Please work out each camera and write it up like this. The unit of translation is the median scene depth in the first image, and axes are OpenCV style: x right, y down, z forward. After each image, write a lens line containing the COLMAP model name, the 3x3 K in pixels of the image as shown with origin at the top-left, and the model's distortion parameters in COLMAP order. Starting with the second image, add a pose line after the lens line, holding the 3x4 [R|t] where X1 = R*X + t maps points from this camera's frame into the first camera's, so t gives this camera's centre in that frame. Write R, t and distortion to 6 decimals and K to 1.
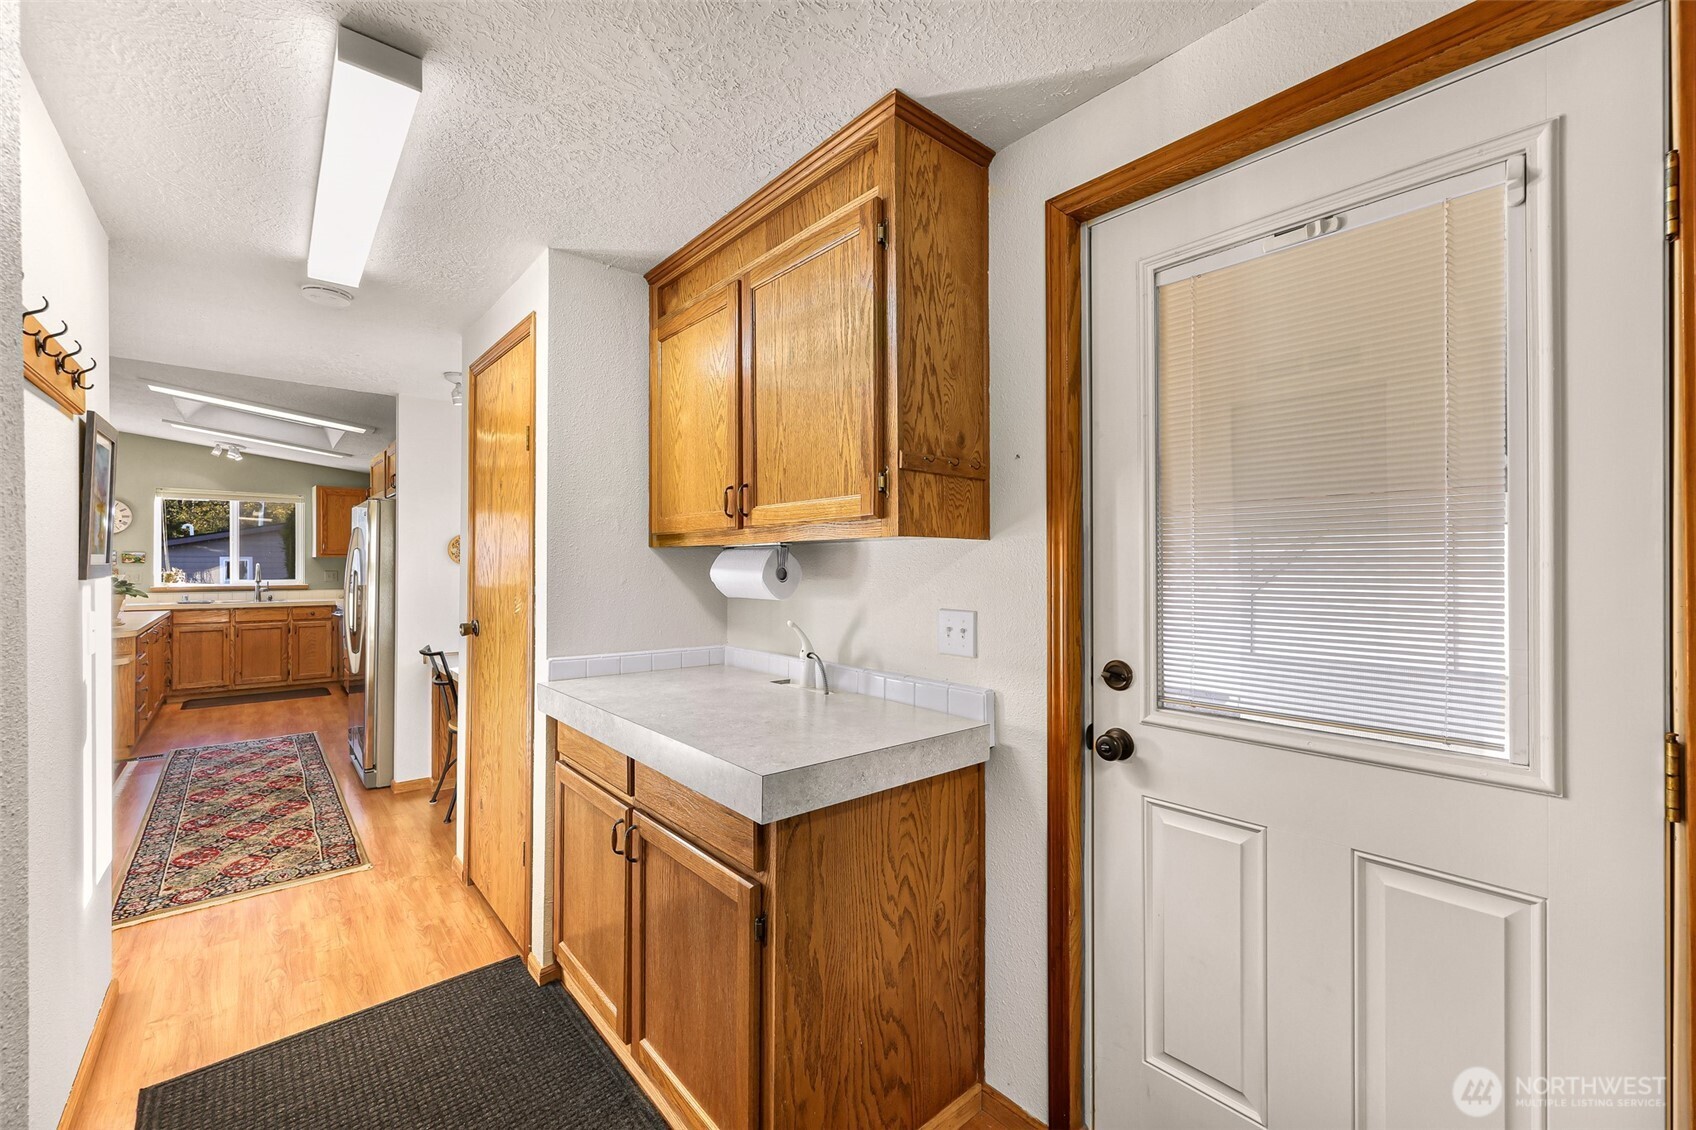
lens RADIAL K [[692.1, 0, 844.5], [0, 692.1, 564.6], [0, 0, 1]] dist [0.000082, 0.000169]
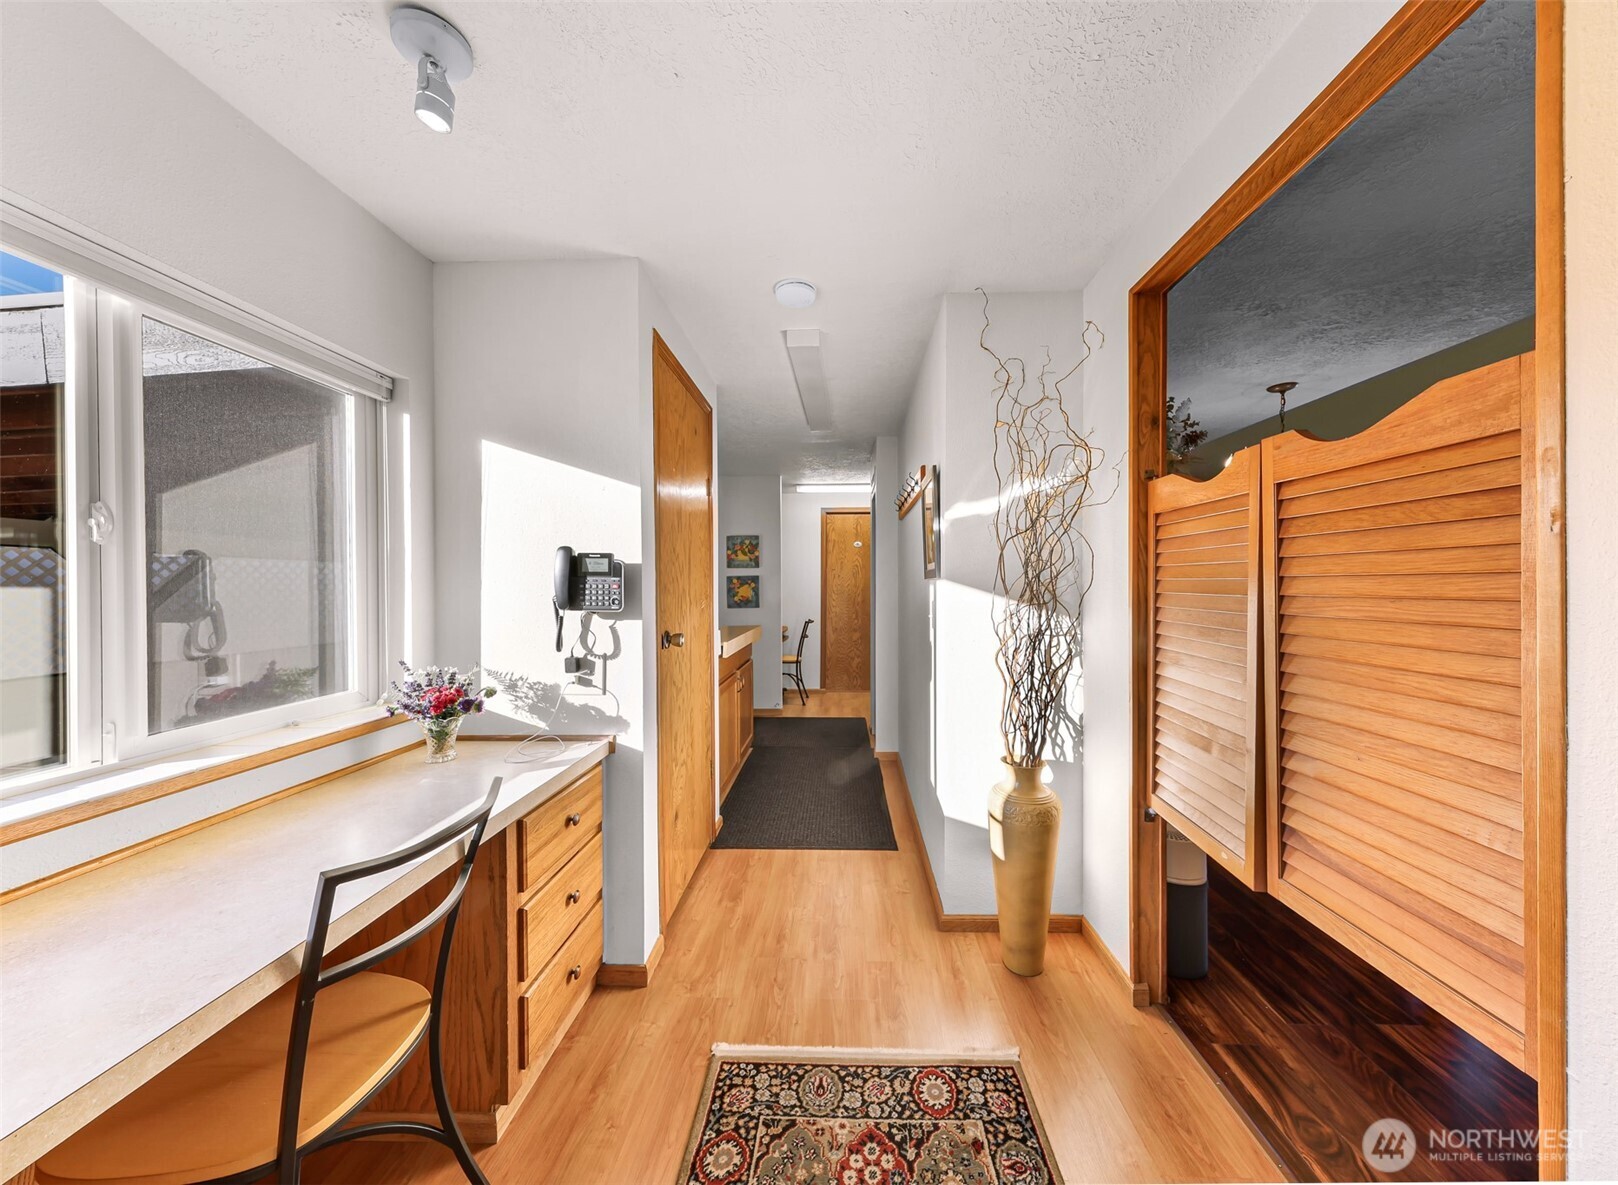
lens RADIAL K [[538.7, 0, 812.8], [0, 538.7, 586.4], [0, 0, 1]] dist [0.000072, 0.000059]
pose [[-0.718616, 0.002214, 0.695404, -1.041839], [0.004535, 0.999989, 0.001502, 0.019141], [-0.695392, 0.004233, -0.718618, 1.232195]]
